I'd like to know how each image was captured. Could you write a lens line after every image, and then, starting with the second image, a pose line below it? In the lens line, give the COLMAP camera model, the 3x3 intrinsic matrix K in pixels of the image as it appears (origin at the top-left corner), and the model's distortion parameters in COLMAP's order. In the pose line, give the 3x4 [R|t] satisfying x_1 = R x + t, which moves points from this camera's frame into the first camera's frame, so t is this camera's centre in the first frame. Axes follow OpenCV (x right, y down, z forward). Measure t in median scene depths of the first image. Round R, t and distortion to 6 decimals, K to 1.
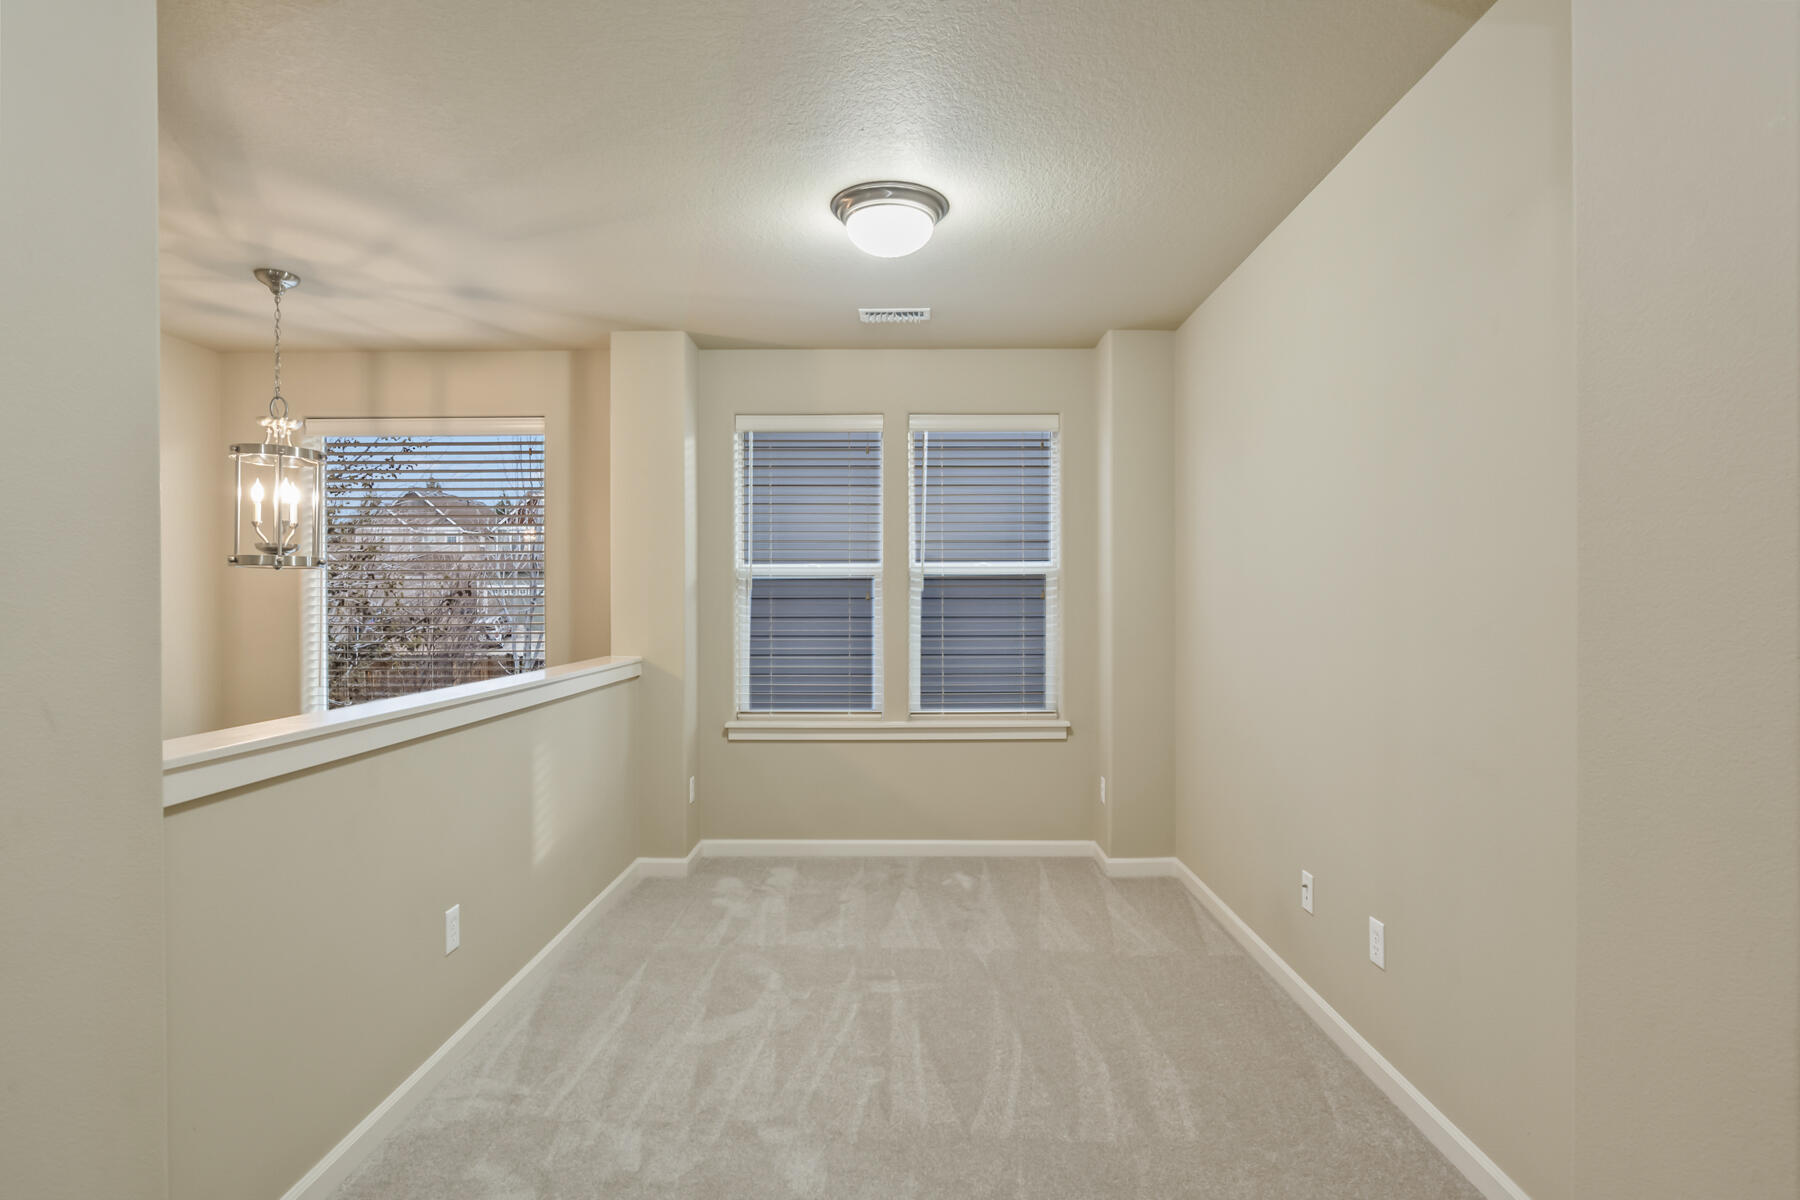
lens RADIAL K [[914.9, 0, 902.1], [0, 914.9, 606.0], [0, 0, 1]] dist [-0.018872, 0.008095]
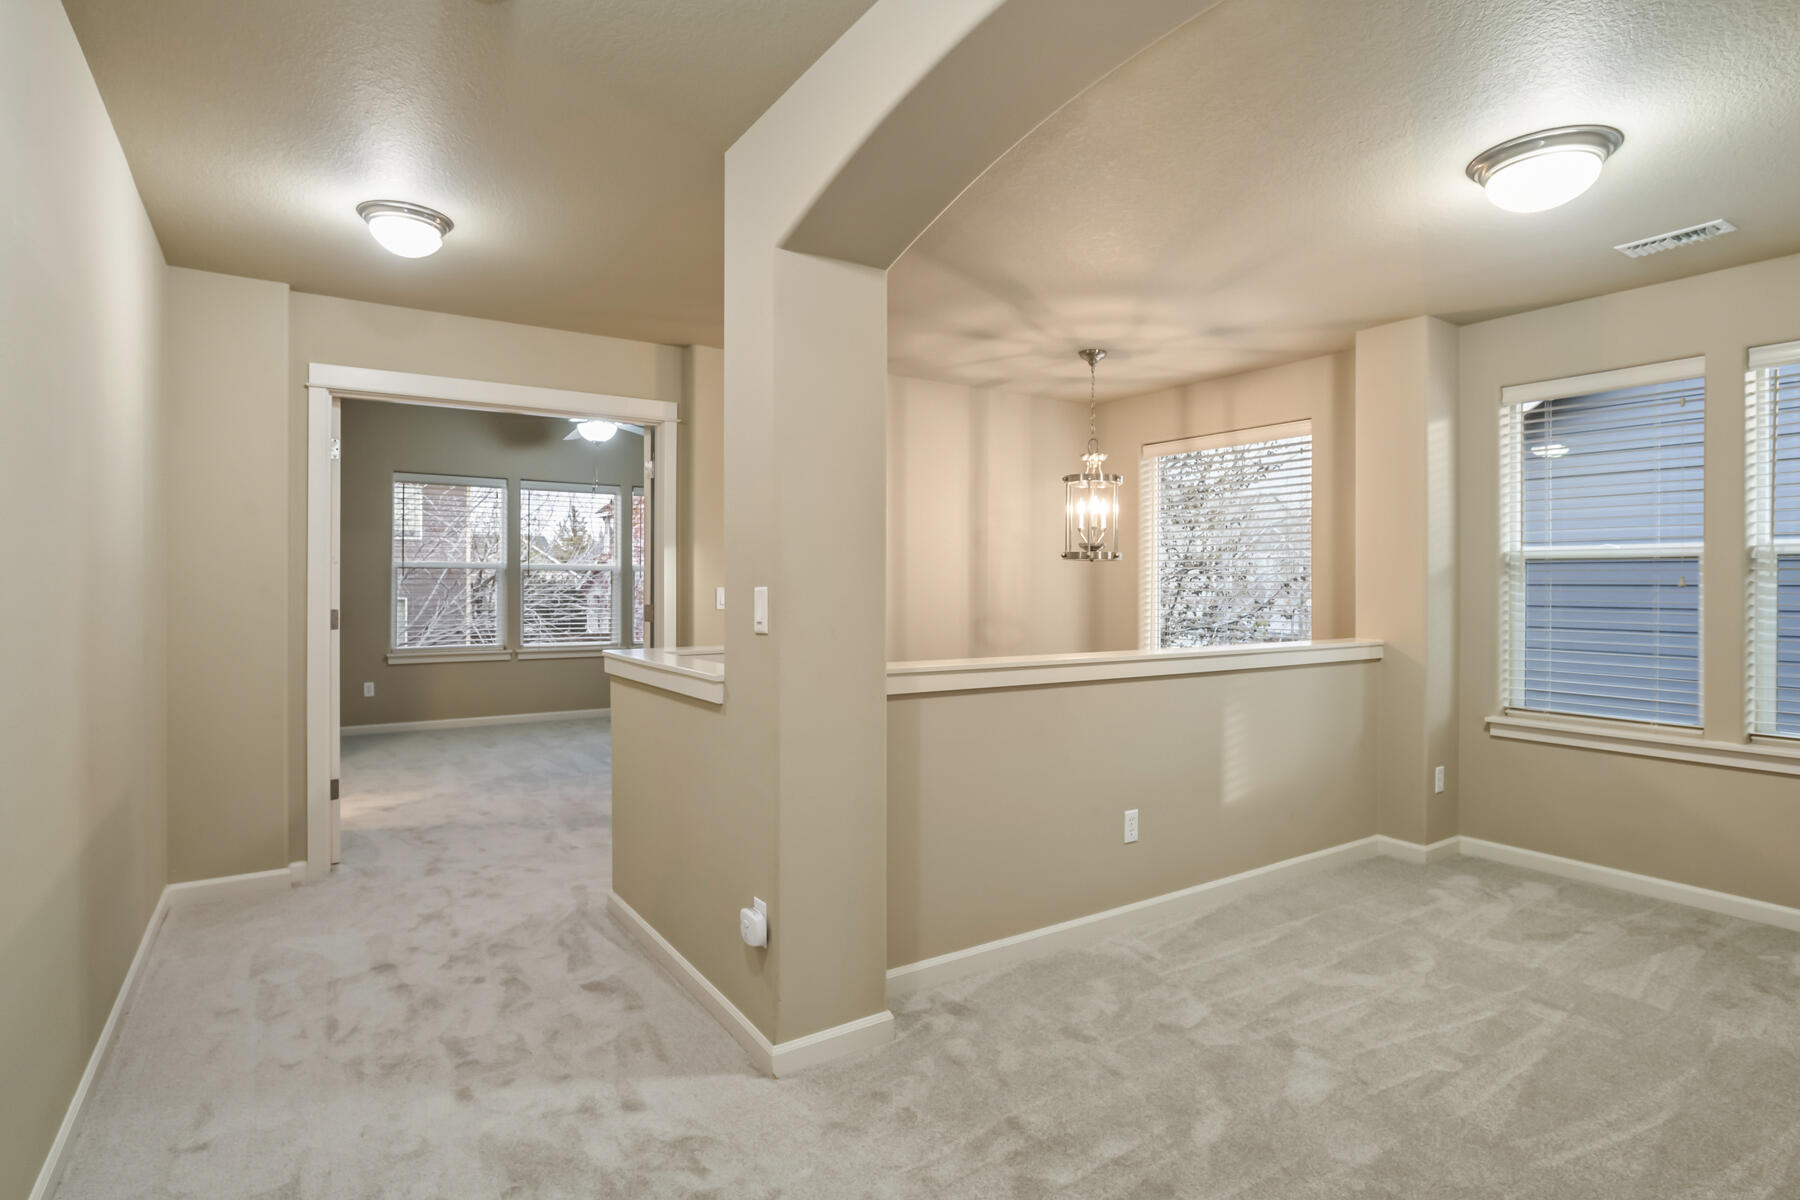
lens RADIAL K [[914.9, 0, 893.3], [0, 914.9, 595.3], [0, 0, 1]] dist [-0.018872, 0.008095]
pose [[0.550477, 0.015590, -0.834705, 0.328285], [-0.012691, 0.999866, 0.010305, 0.001196], [0.834754, 0.004920, 0.550601, -0.035033]]
